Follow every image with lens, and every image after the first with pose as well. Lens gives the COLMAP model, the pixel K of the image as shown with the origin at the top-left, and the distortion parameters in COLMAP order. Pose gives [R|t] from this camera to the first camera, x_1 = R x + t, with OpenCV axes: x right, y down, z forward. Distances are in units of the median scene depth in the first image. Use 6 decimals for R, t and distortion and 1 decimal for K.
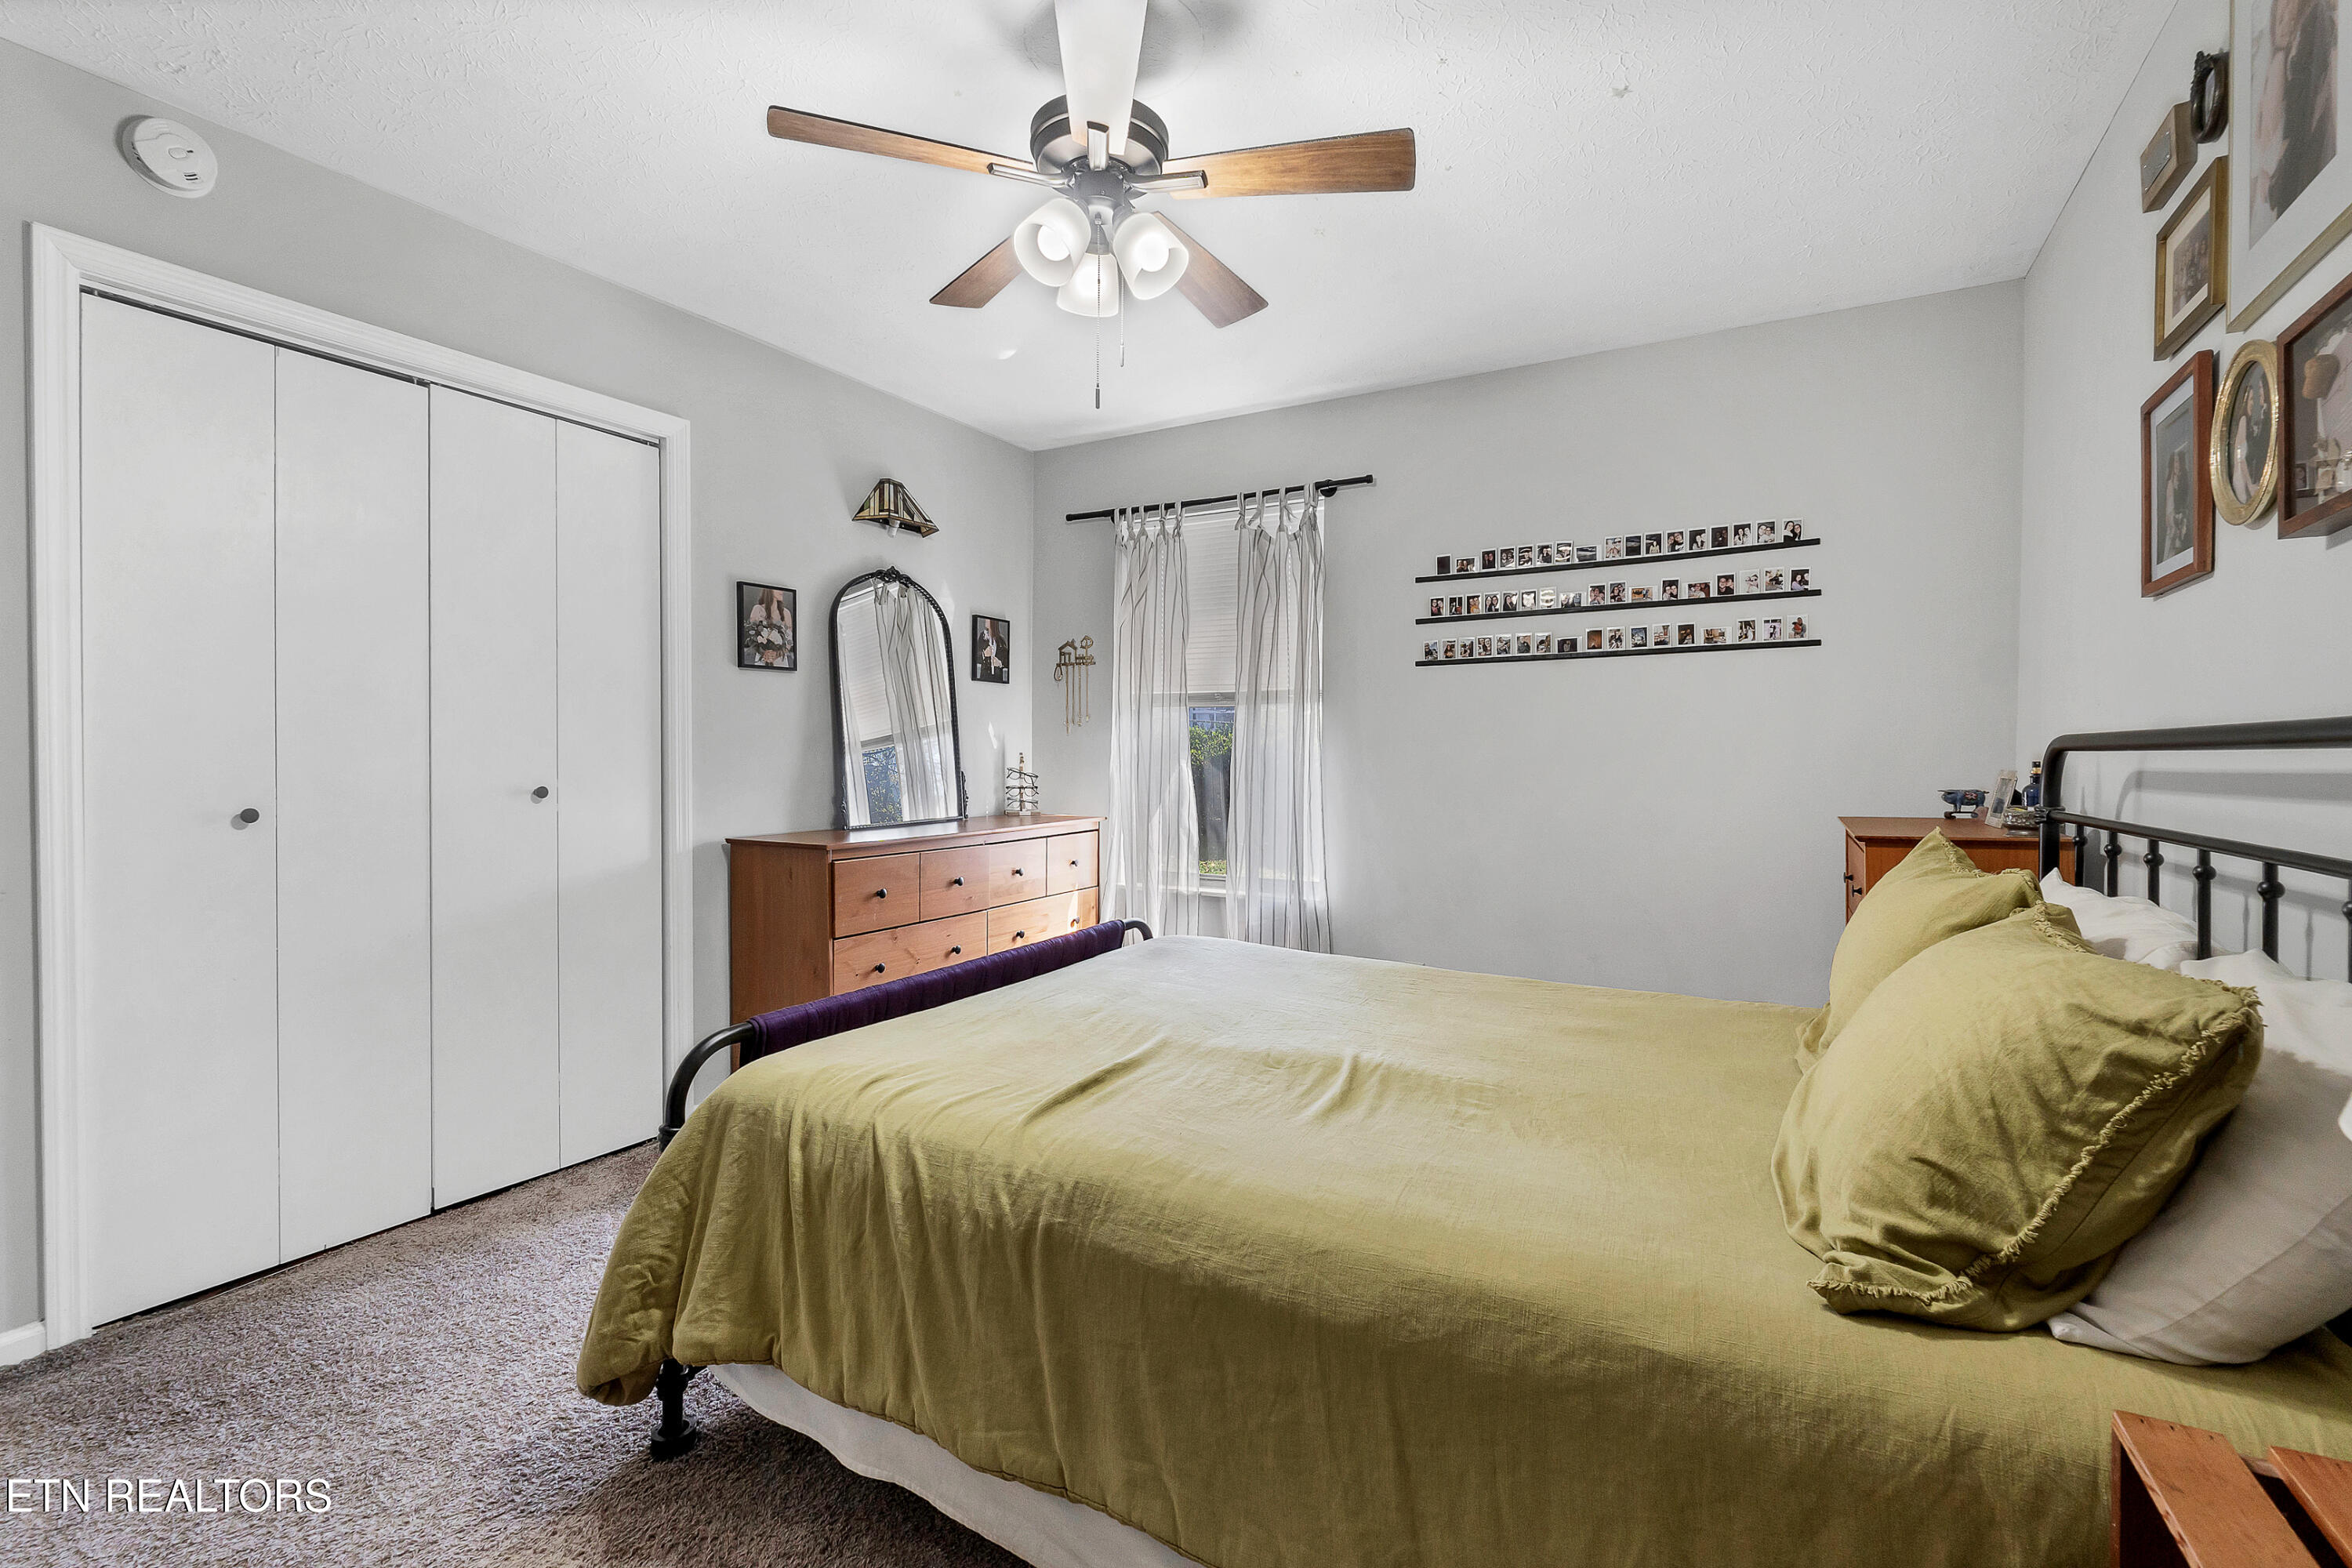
lens RADIAL K [[1049.7, 0, 1176.0], [0, 1049.7, 784.0], [0, 0, 1]] dist [0.001064, 0.000164]
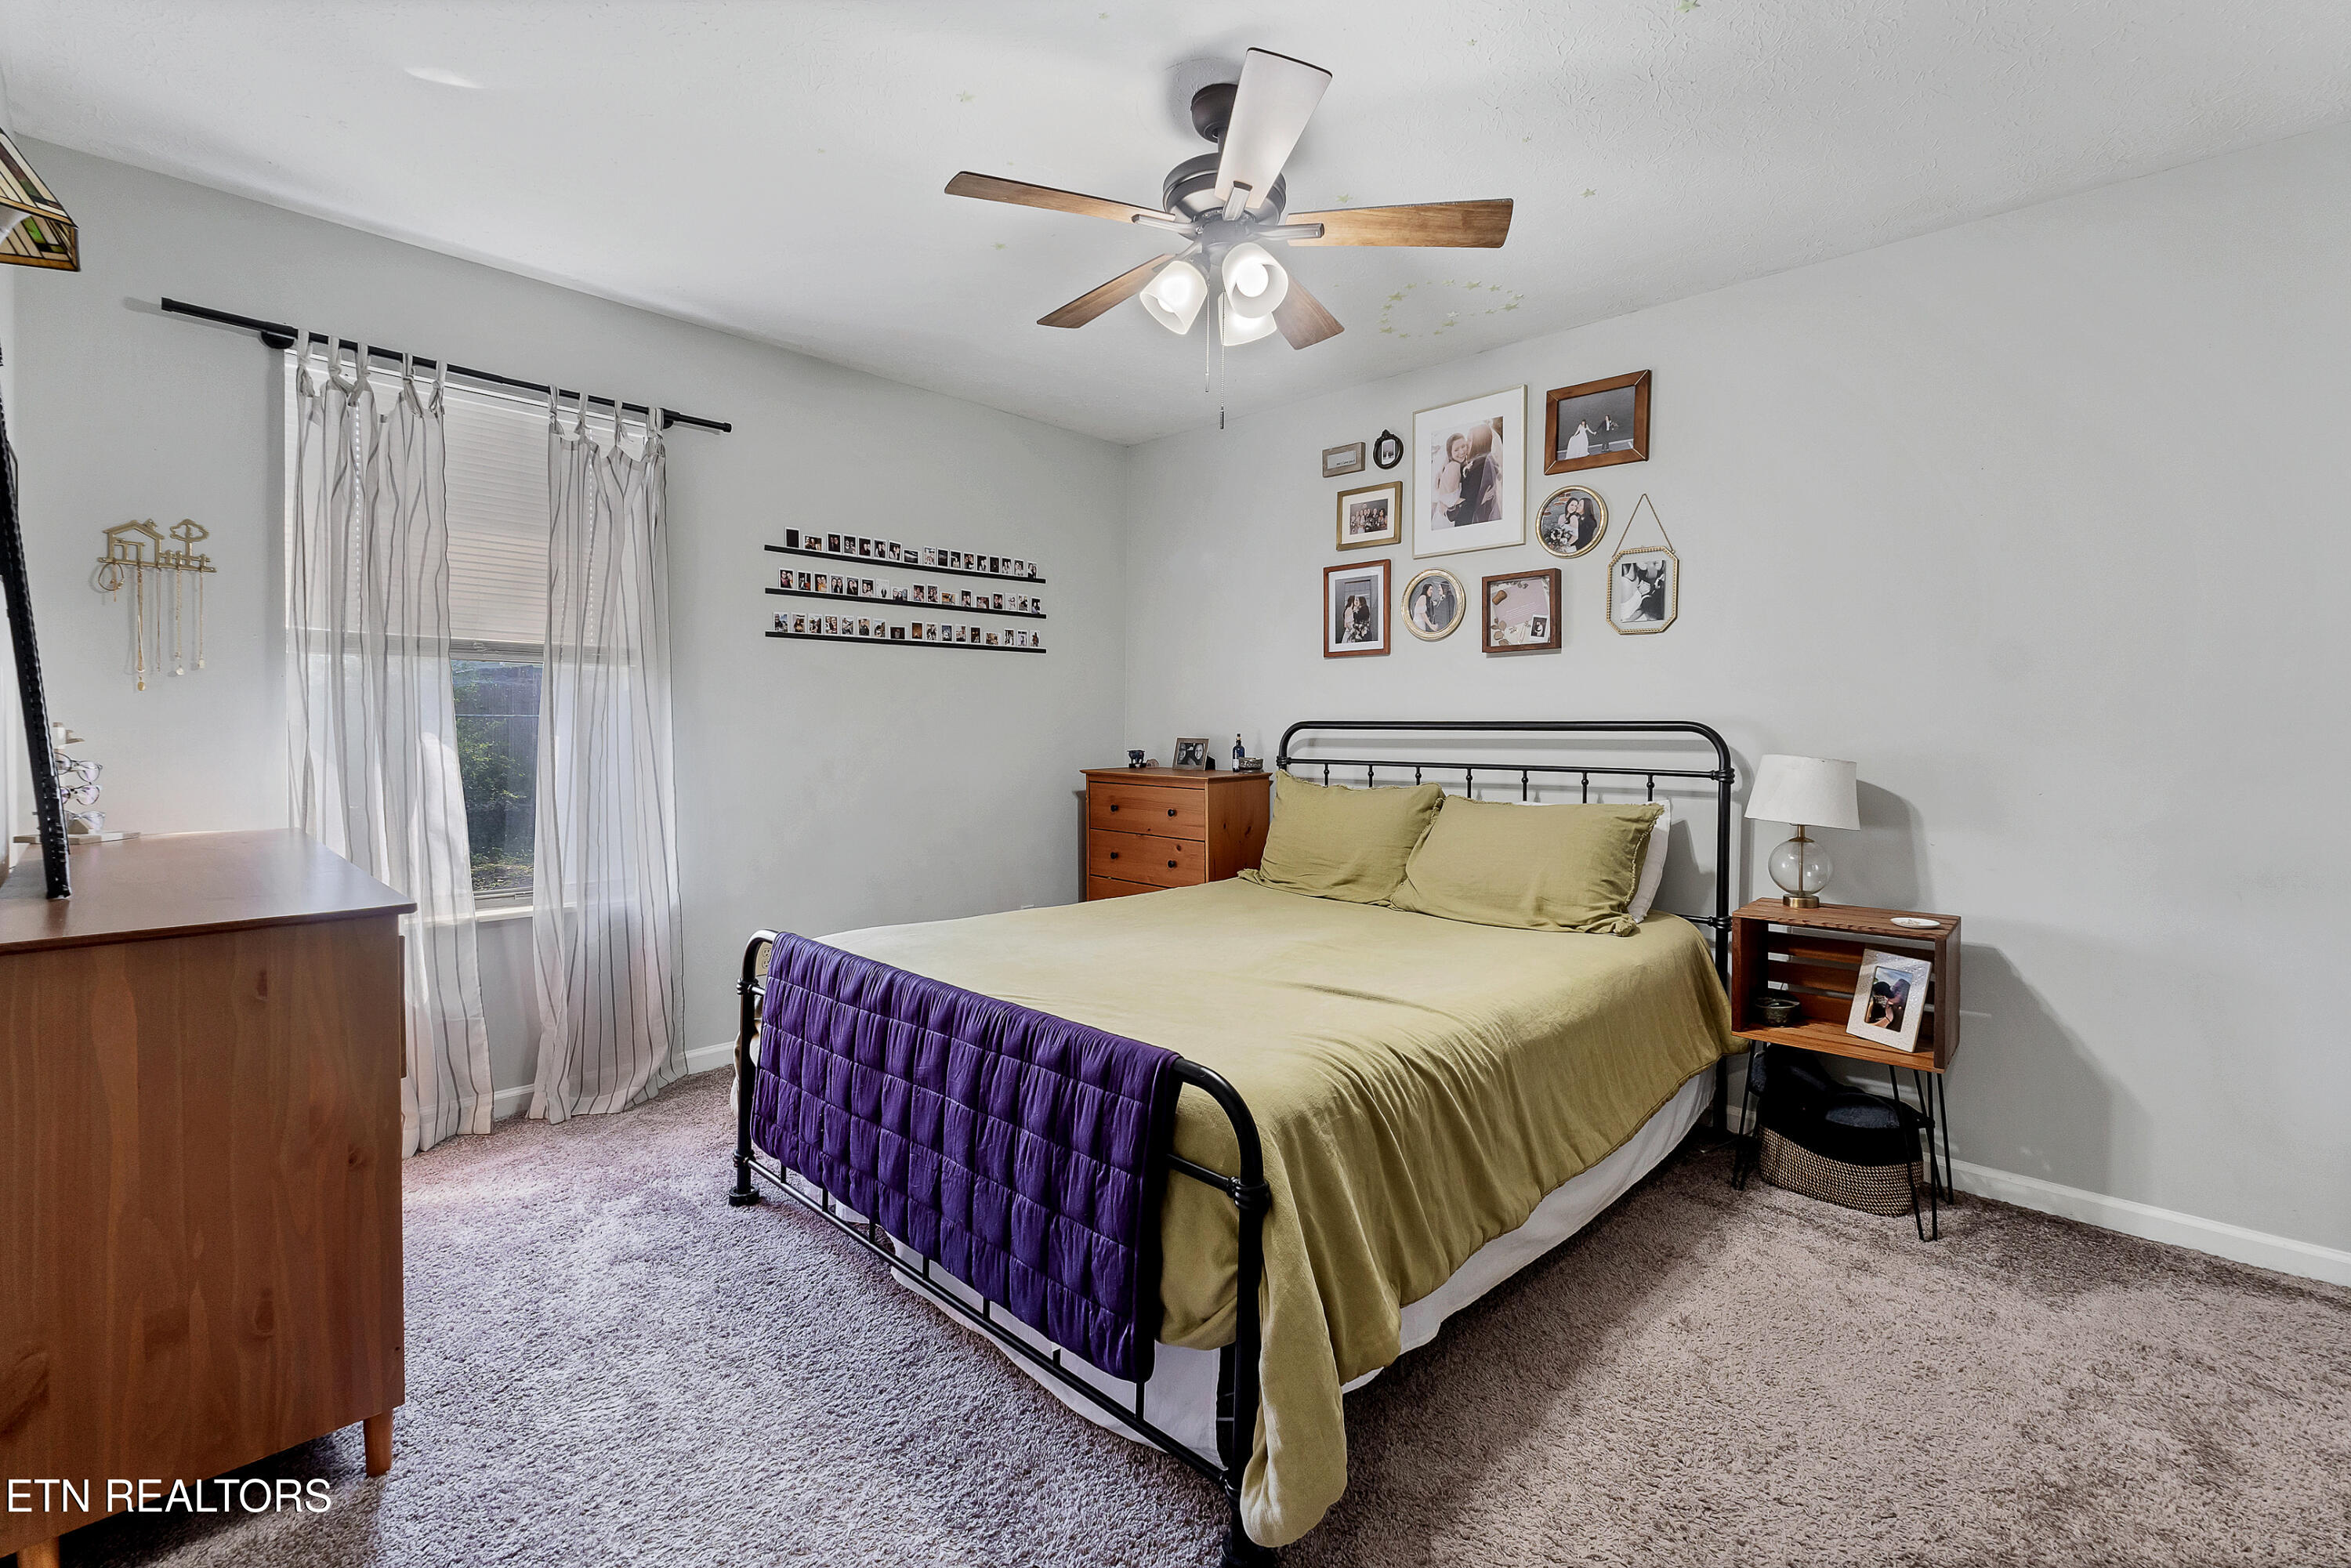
lens RADIAL K [[1011.5, 0, 1175.5], [0, 1011.5, 784.0], [0, 0, 1]] dist [-0.009310, 0.000387]
pose [[0.235748, -0.054689, 0.970274, -0.633459], [0.020873, 0.998470, 0.051207, -0.016780], [-0.971590, 0.008180, 0.236529, 0.437599]]
